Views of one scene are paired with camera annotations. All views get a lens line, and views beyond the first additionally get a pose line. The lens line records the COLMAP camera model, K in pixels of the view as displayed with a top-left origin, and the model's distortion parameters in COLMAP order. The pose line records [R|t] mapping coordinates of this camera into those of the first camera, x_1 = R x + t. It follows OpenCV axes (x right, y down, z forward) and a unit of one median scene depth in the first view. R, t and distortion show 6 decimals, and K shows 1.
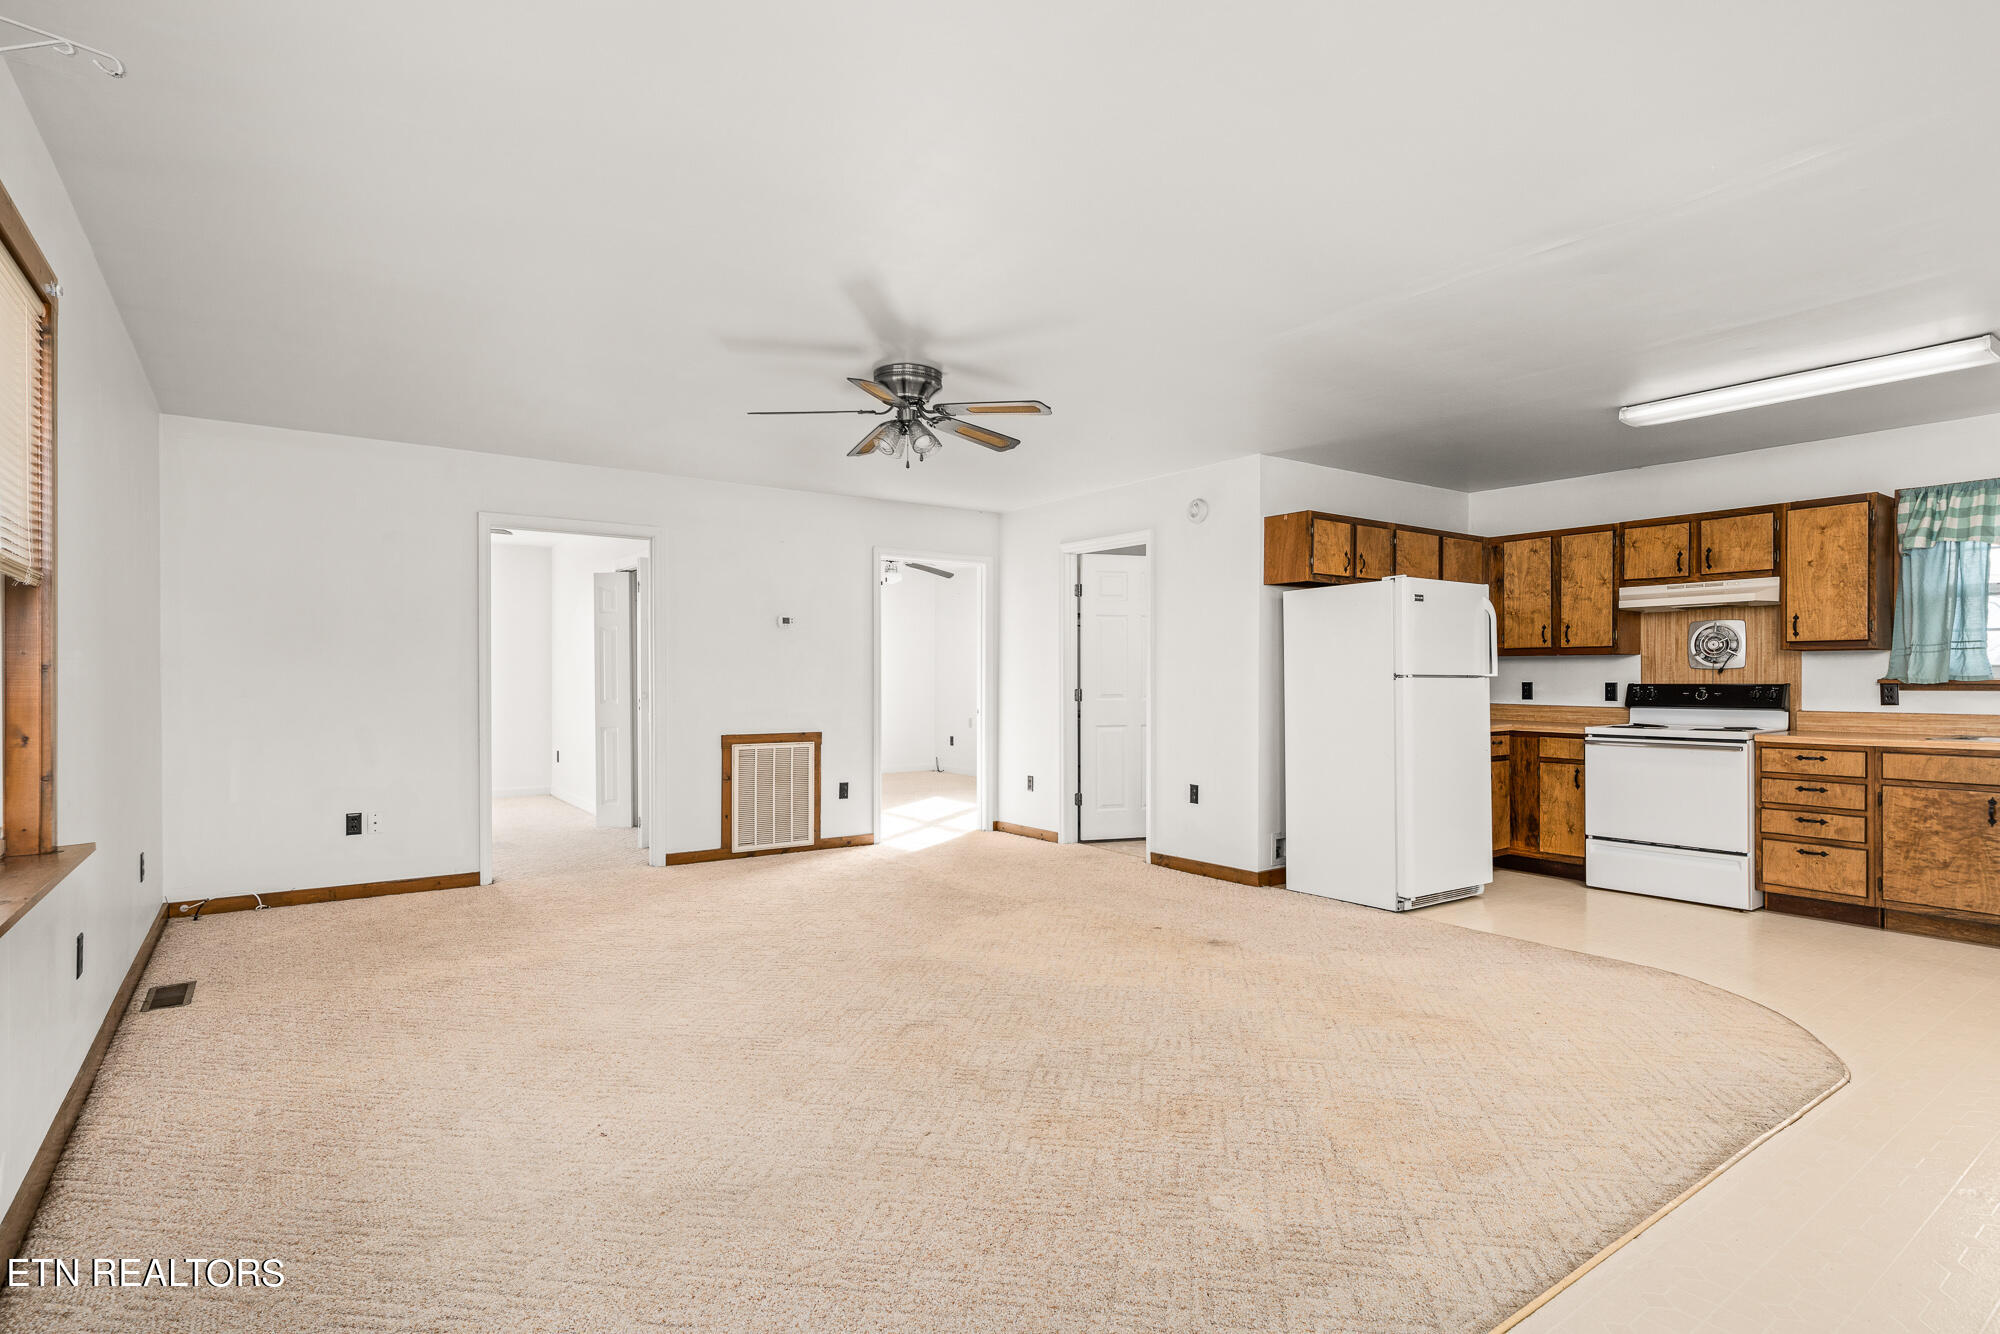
lens RADIAL K [[1007.3, 0, 1001.9], [0, 1007.3, 680.1], [0, 0, 1]] dist [0.004803, 0.002579]
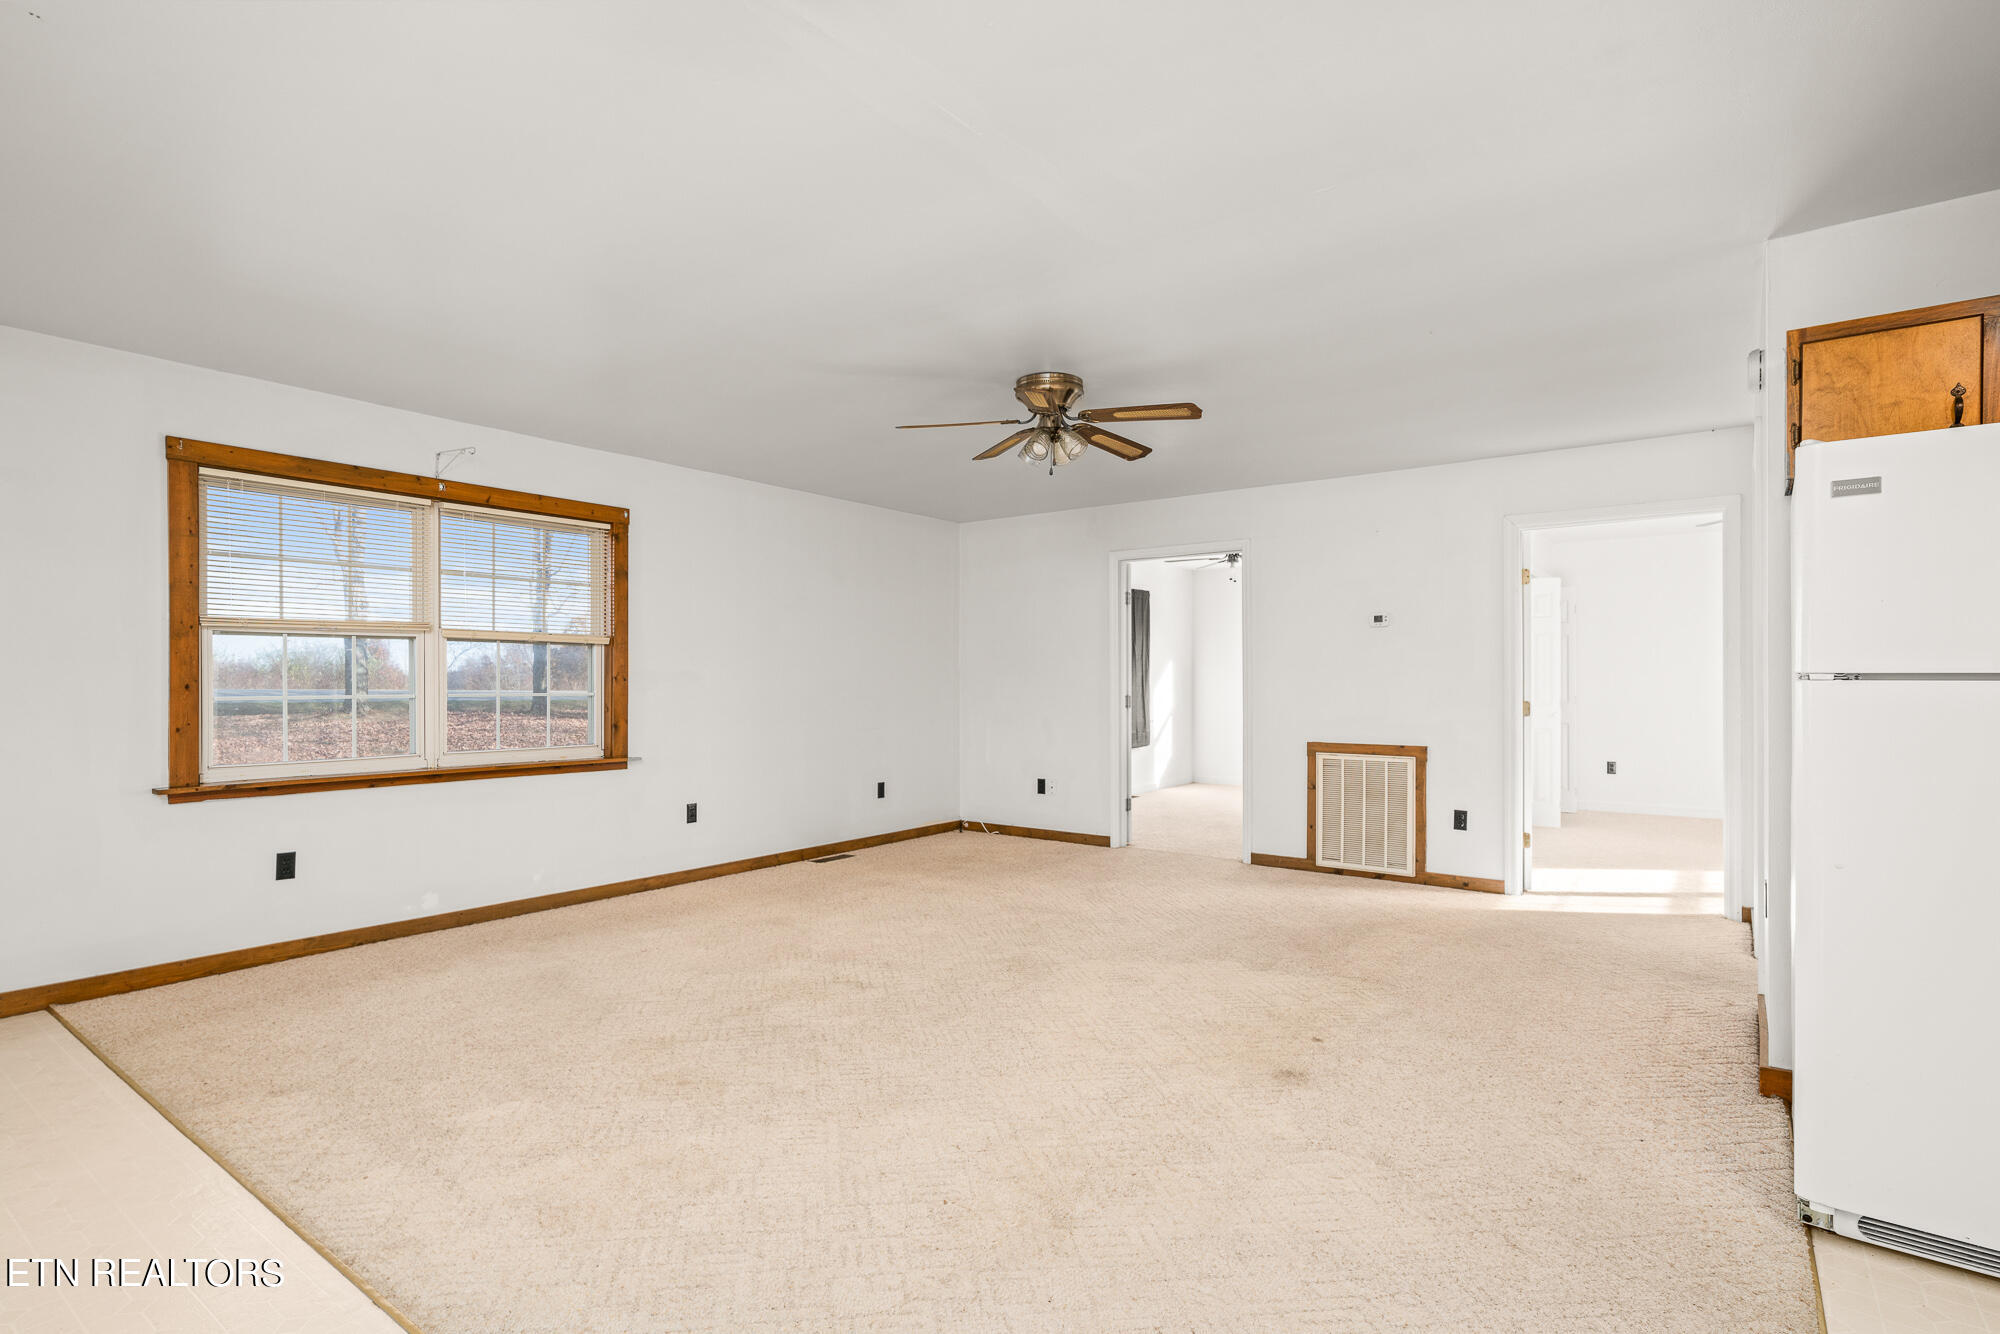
lens RADIAL K [[1007.3, 0, 1004.4], [0, 1007.3, 668.6], [0, 0, 1]] dist [0.004803, 0.002579]
pose [[0.286461, -0.015553, -0.957966, 0.654986], [-0.000204, 0.999867, -0.016295, -0.000586], [0.958092, 0.004863, 0.286420, 0.503212]]
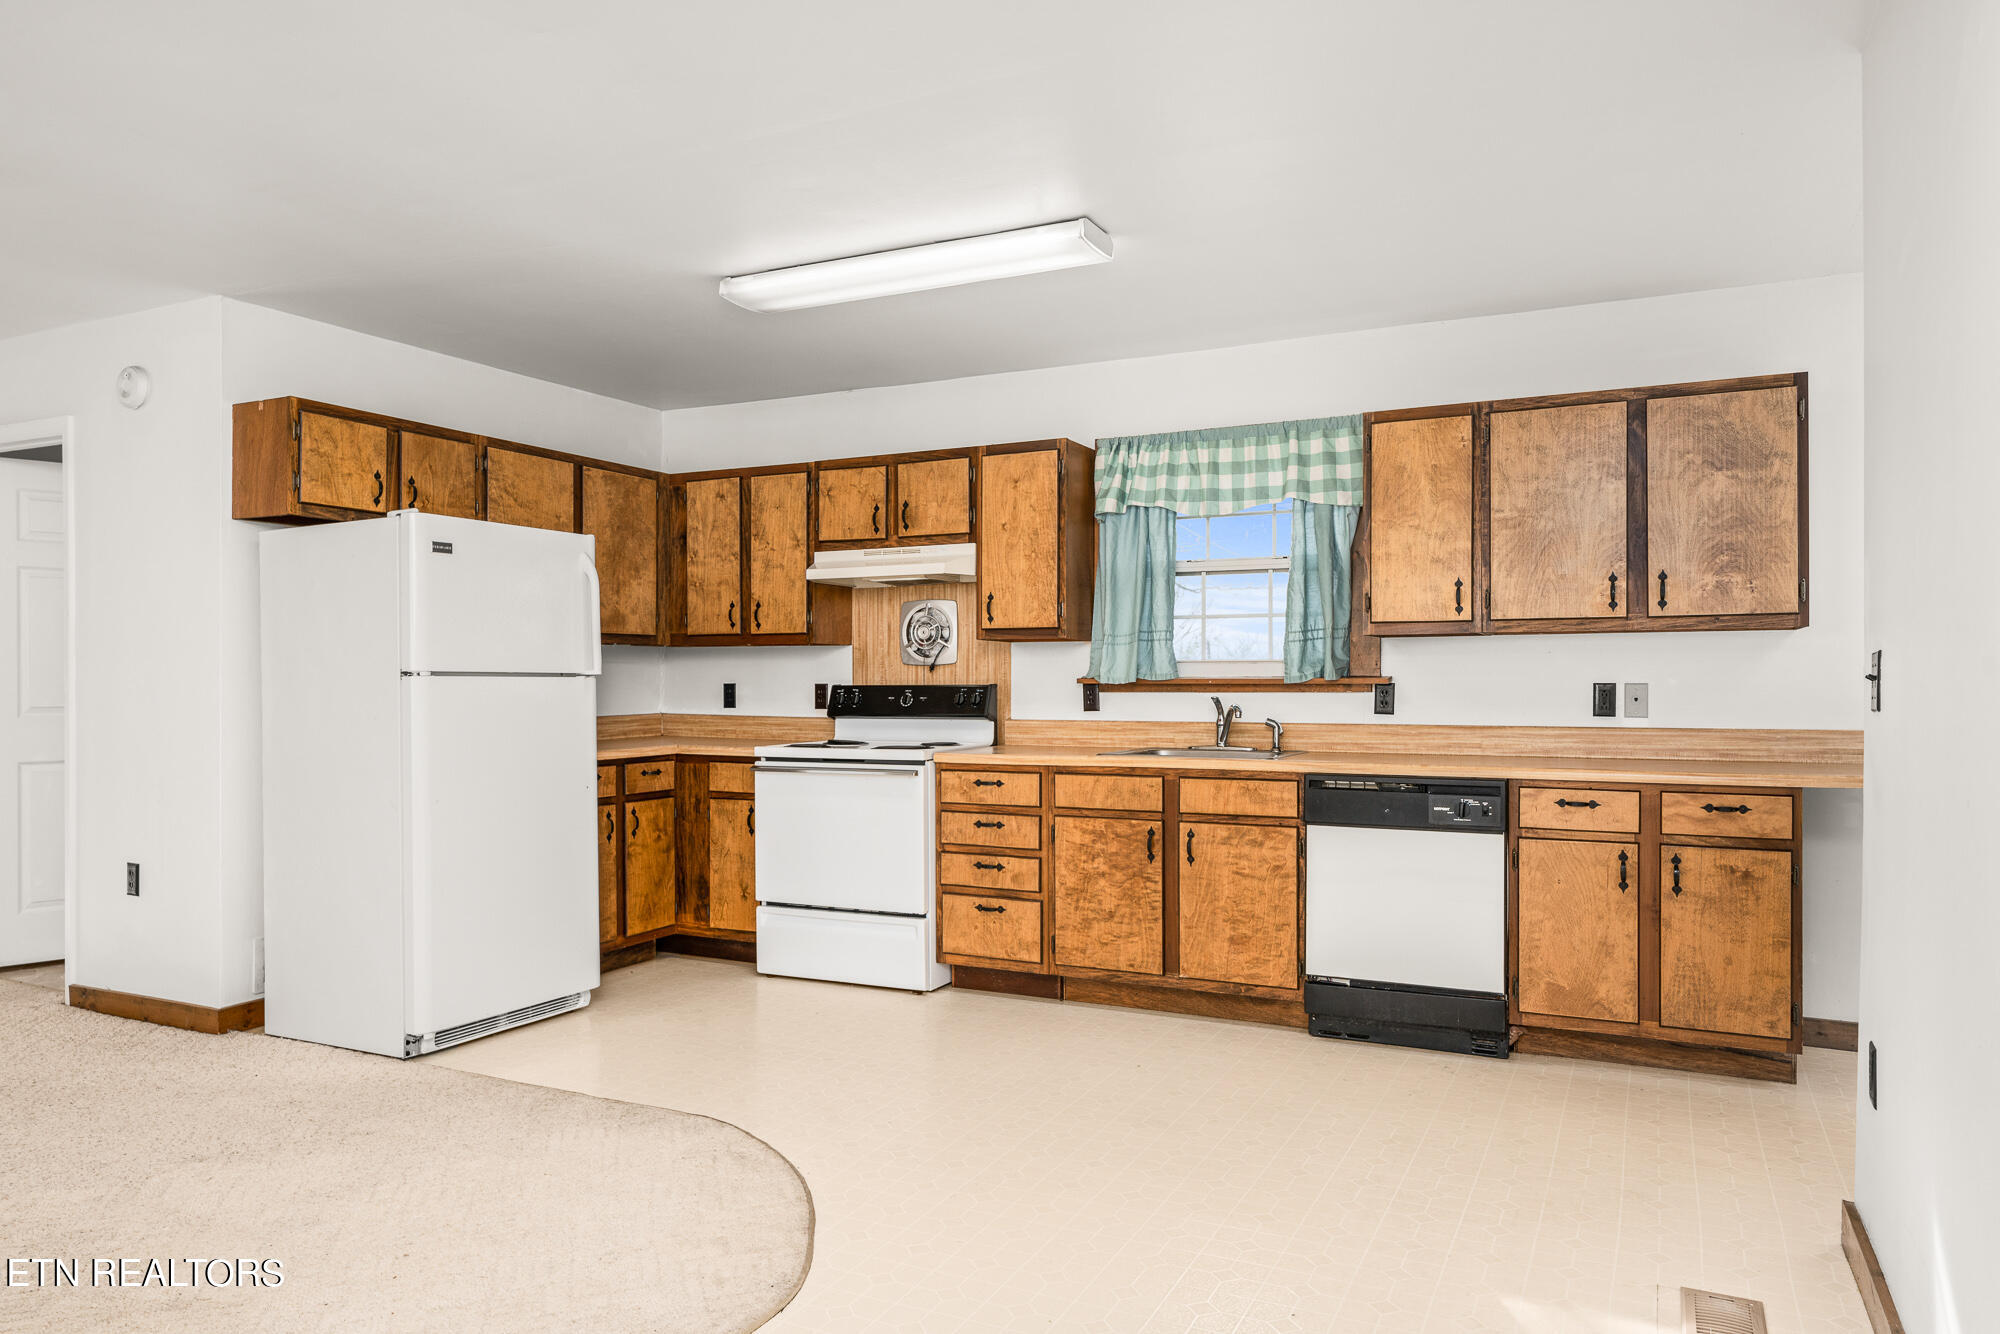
lens RADIAL K [[1330.8, 0, 995.9], [0, 1330.8, 681.1], [0, 0, 1]] dist [0.017205, 0.003269]
pose [[0.886933, -0.001972, 0.461895, 0.307850], [0.002387, 0.999997, -0.000314, 0.001382], [-0.461893, 0.001381, 0.886935, 0.104531]]
